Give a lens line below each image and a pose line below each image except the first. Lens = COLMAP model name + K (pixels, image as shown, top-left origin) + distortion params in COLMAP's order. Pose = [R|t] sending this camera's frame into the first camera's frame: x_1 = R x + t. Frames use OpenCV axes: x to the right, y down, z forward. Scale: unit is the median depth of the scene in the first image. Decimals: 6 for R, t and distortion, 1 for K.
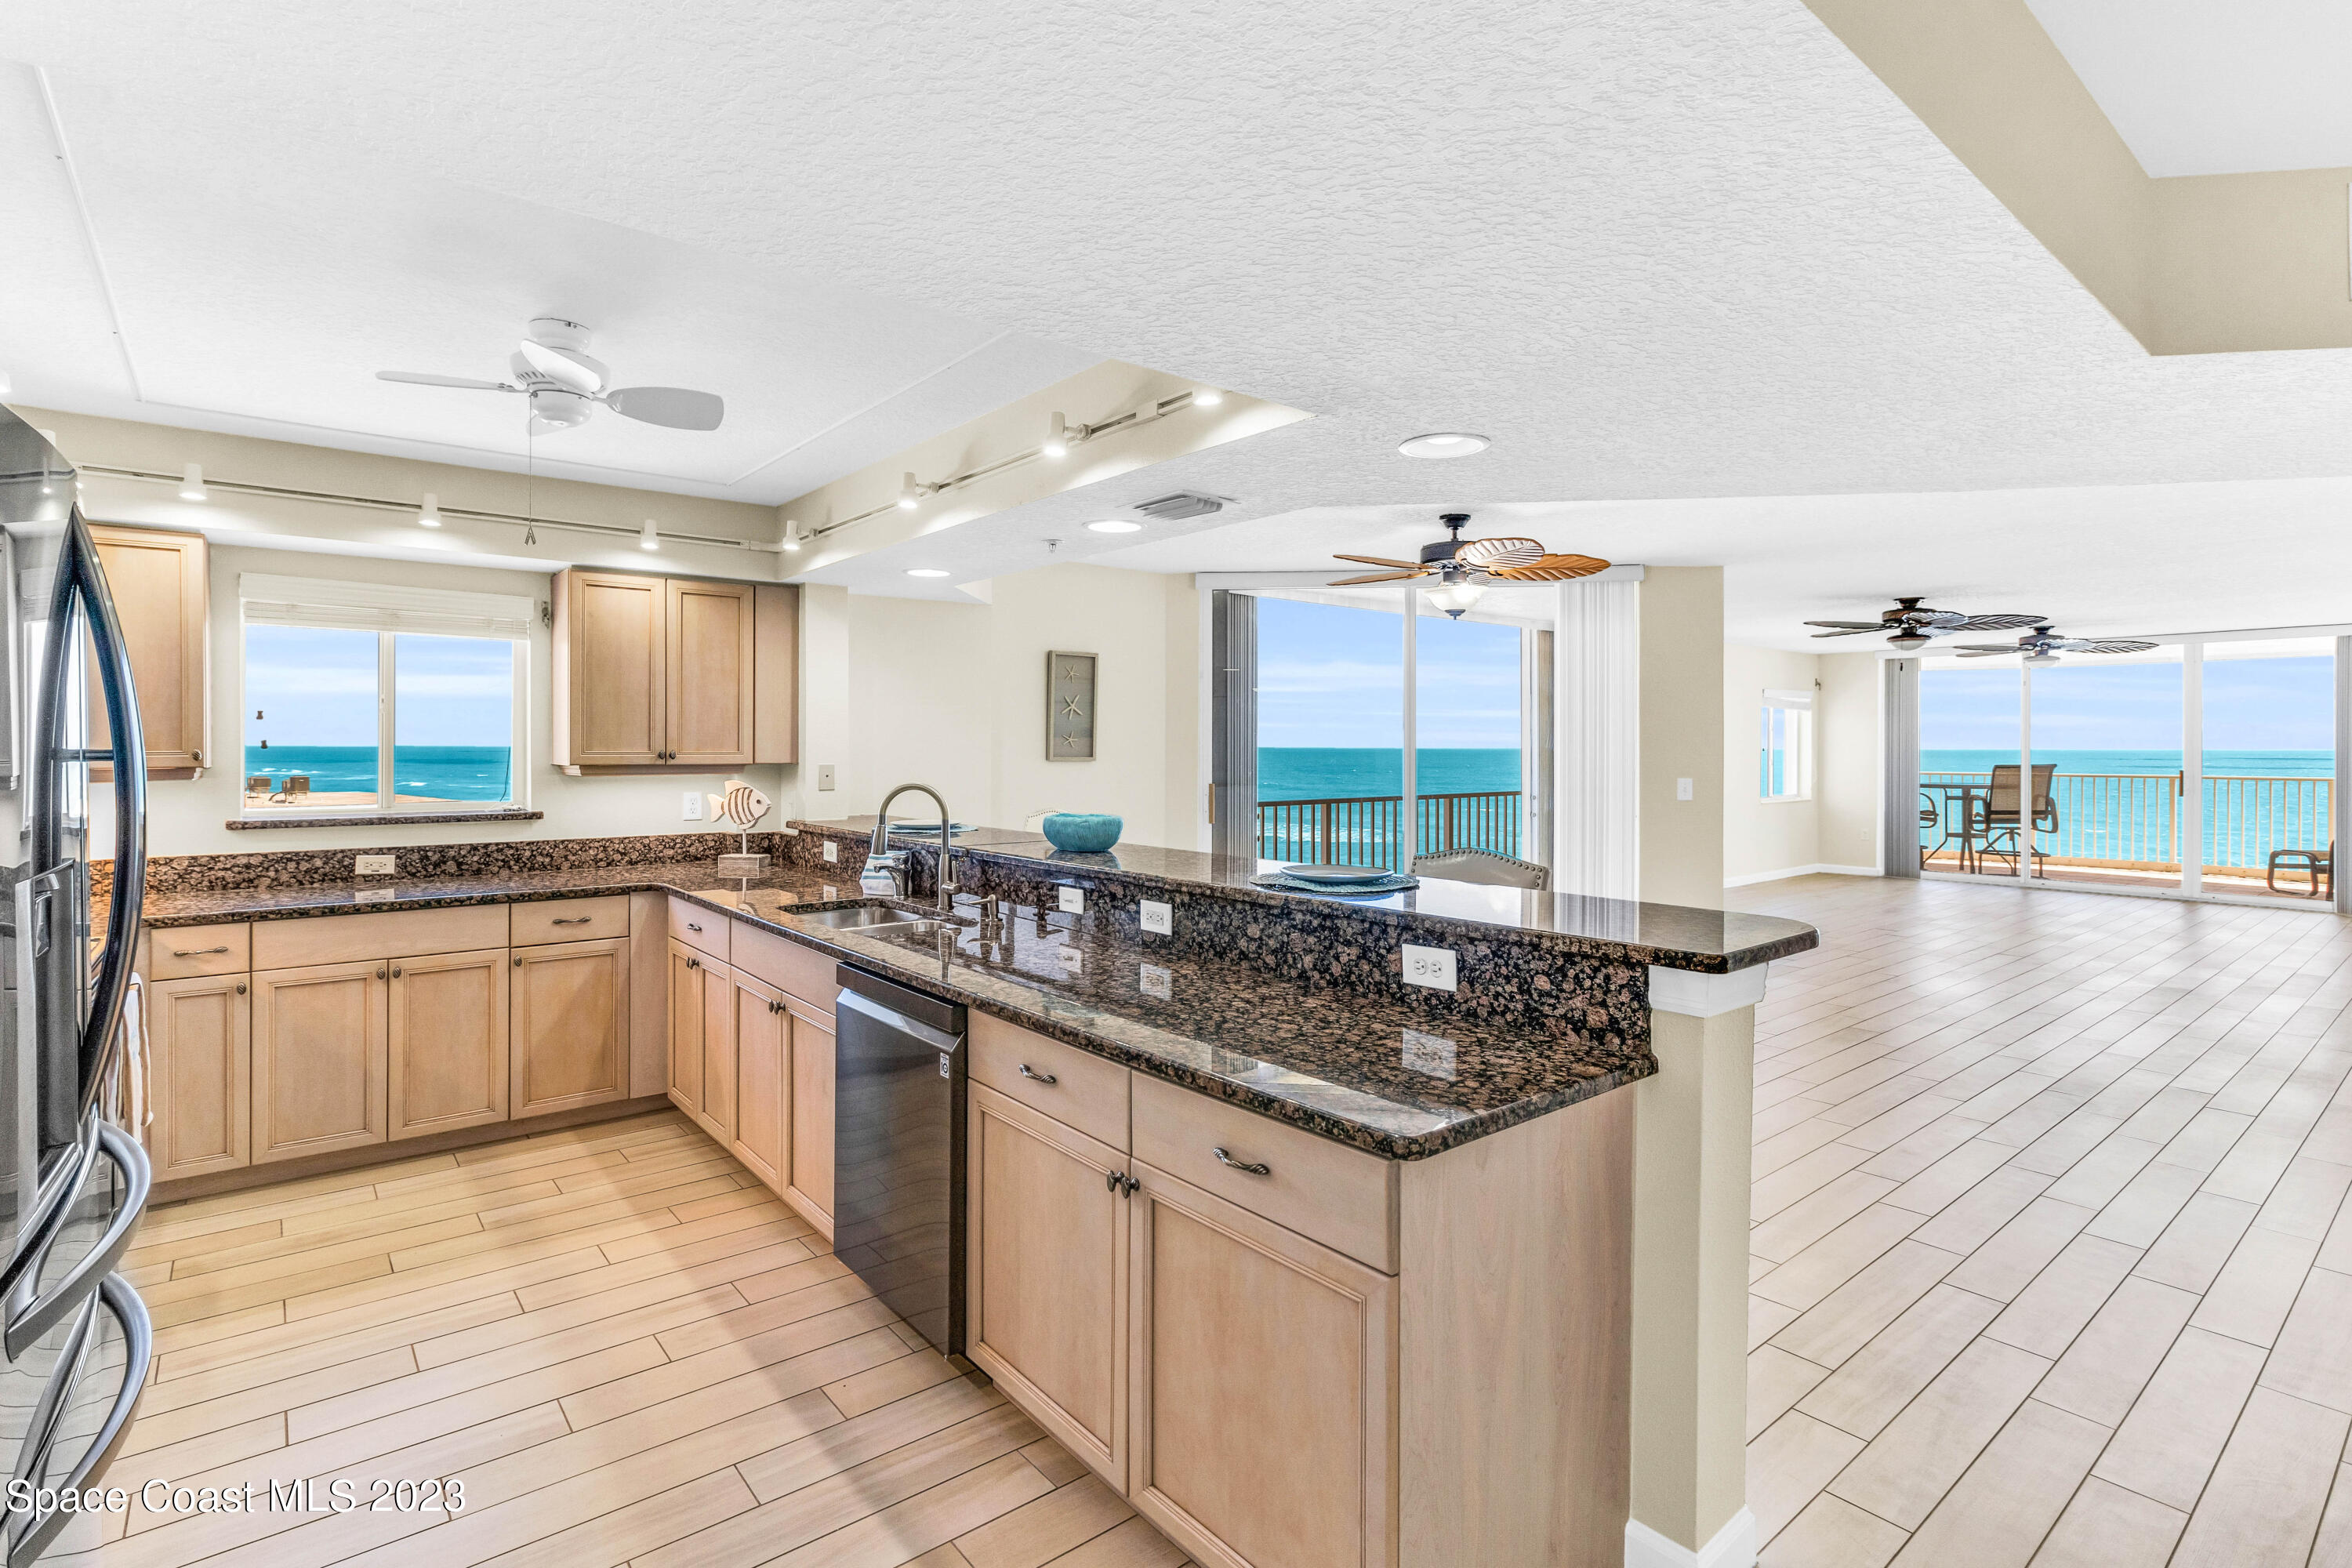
lens RADIAL K [[1095.3, 0, 1125.3], [0, 1095.3, 752.7], [0, 0, 1]] dist [0.000410, -0.000203]
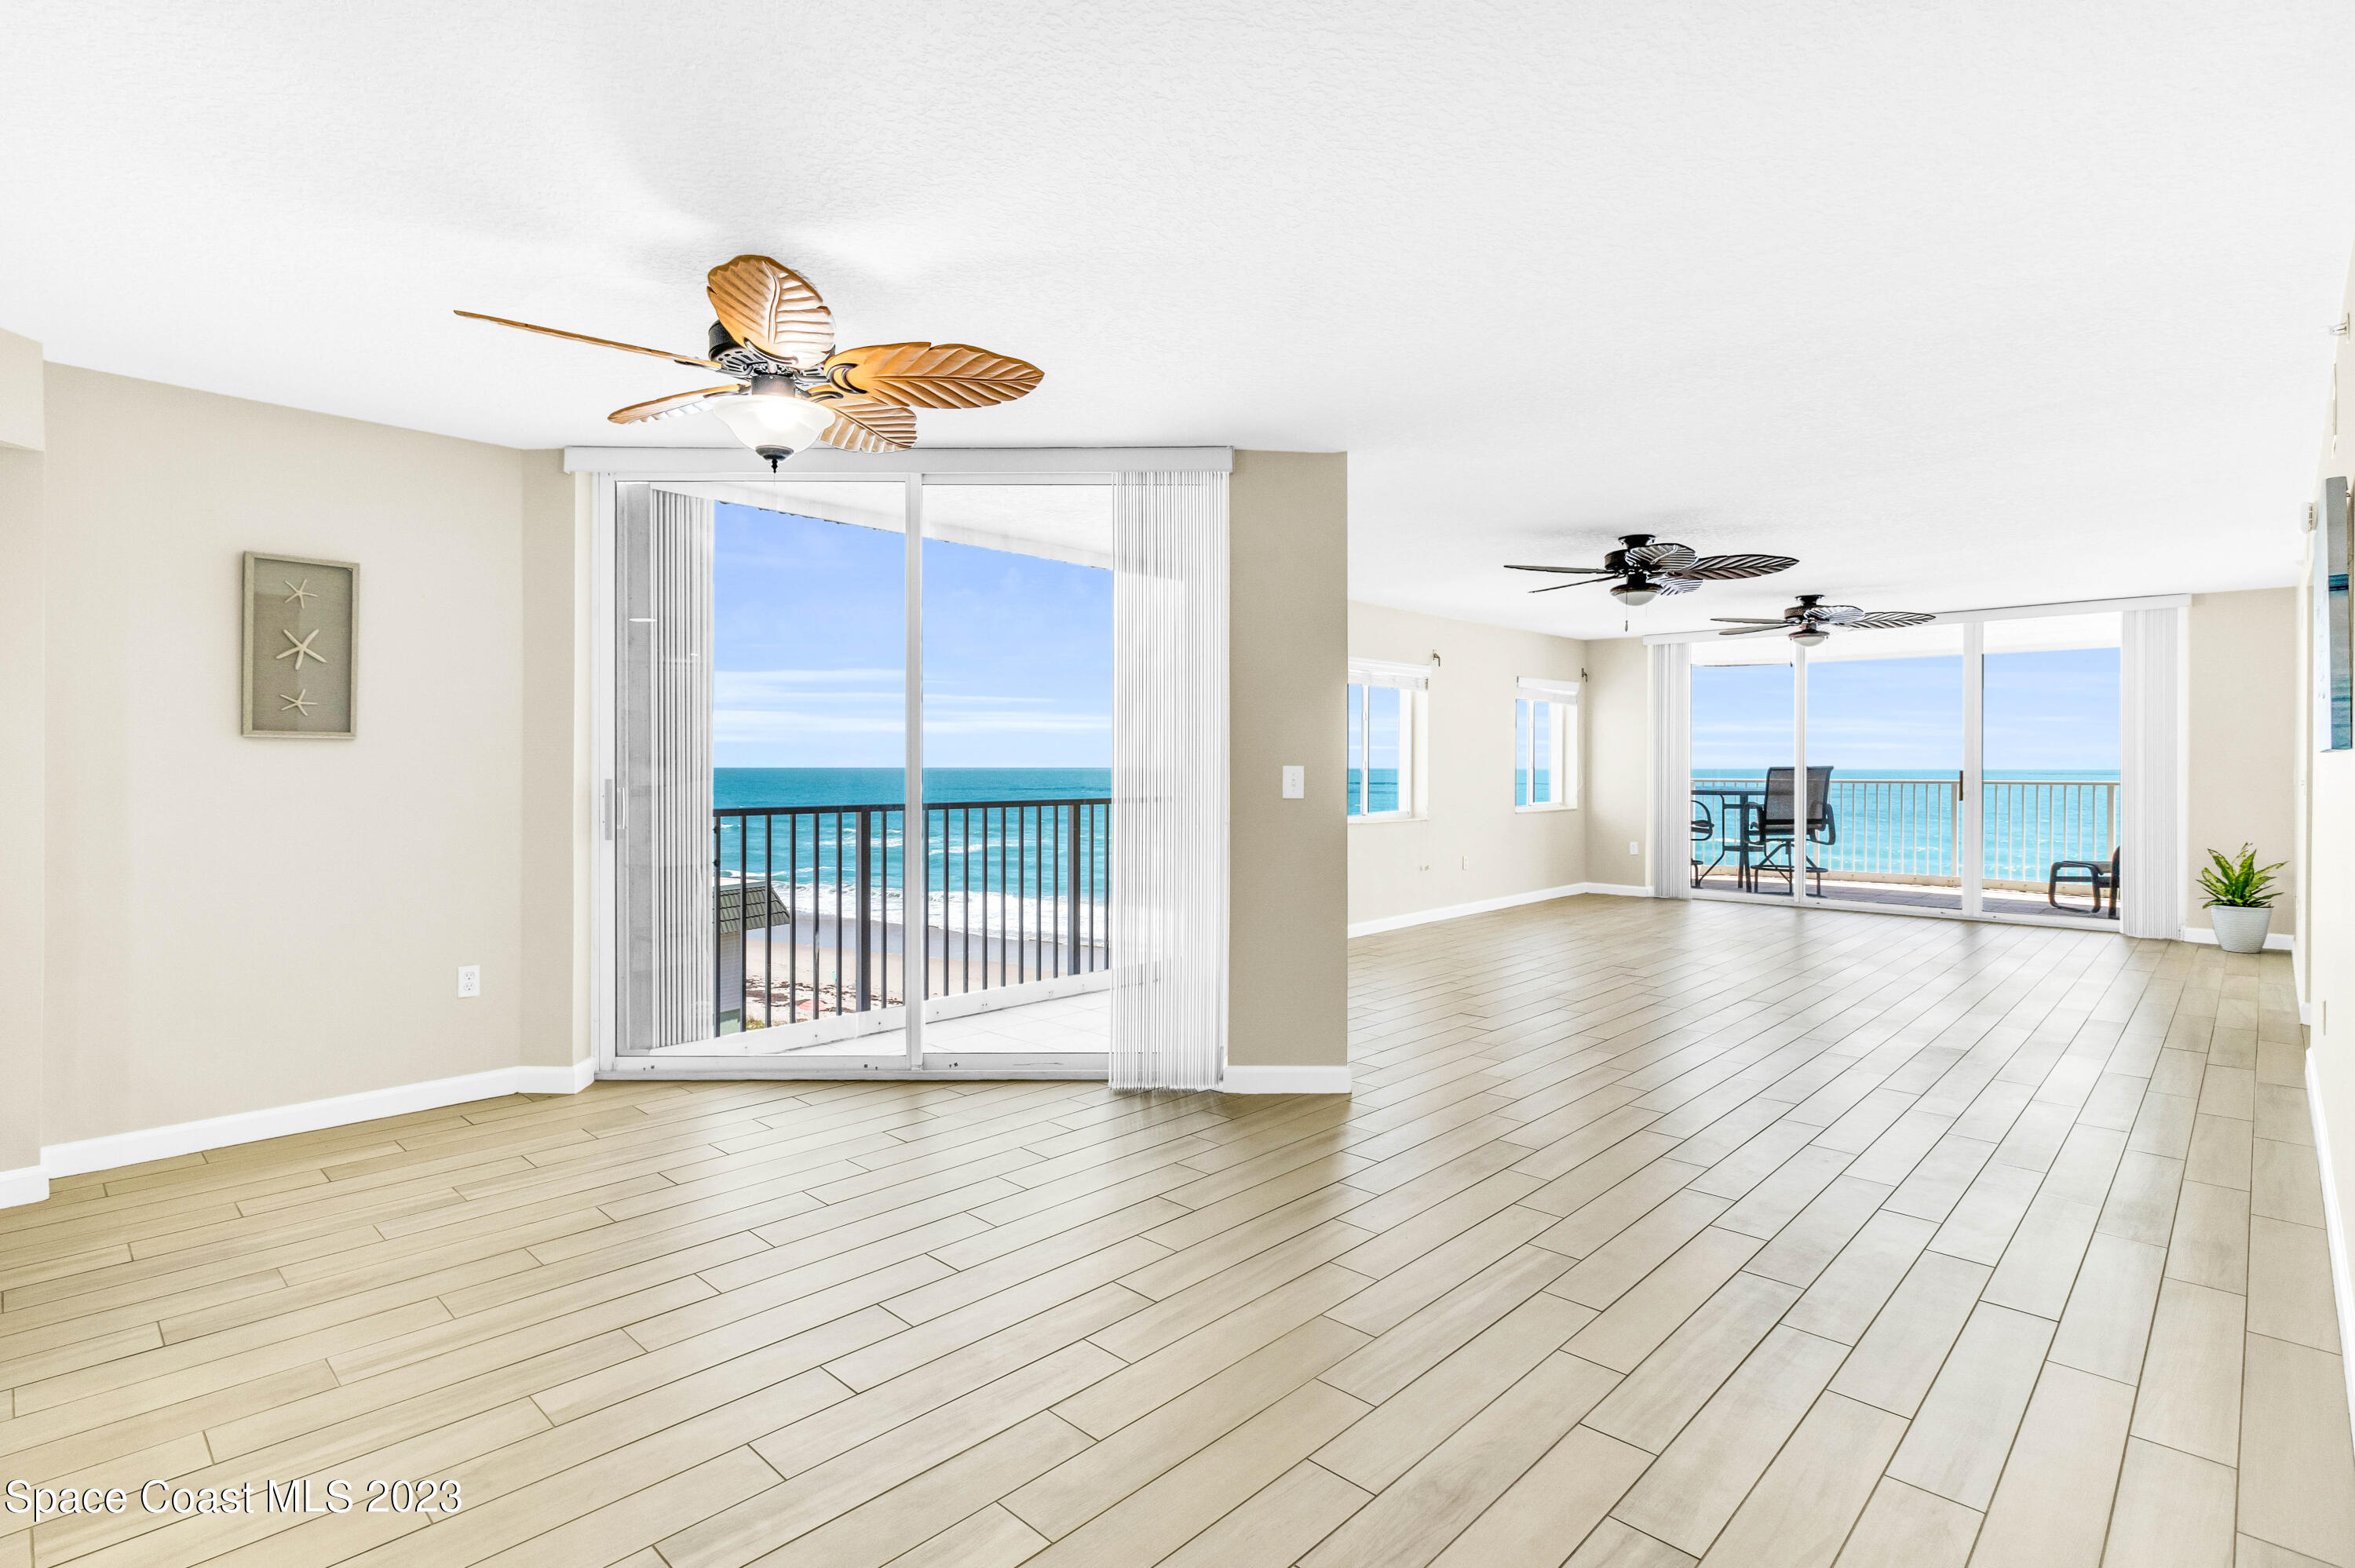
lens RADIAL K [[1096.5, 0, 1156.6], [0, 1096.5, 776.7], [0, 0, 1]] dist [0.000410, -0.000203]
pose [[0.991658, -0.002429, 0.128873, 0.214626], [0.002333, 0.999997, 0.000894, 0.018249], [-0.128875, -0.000586, 0.991661, 0.215136]]
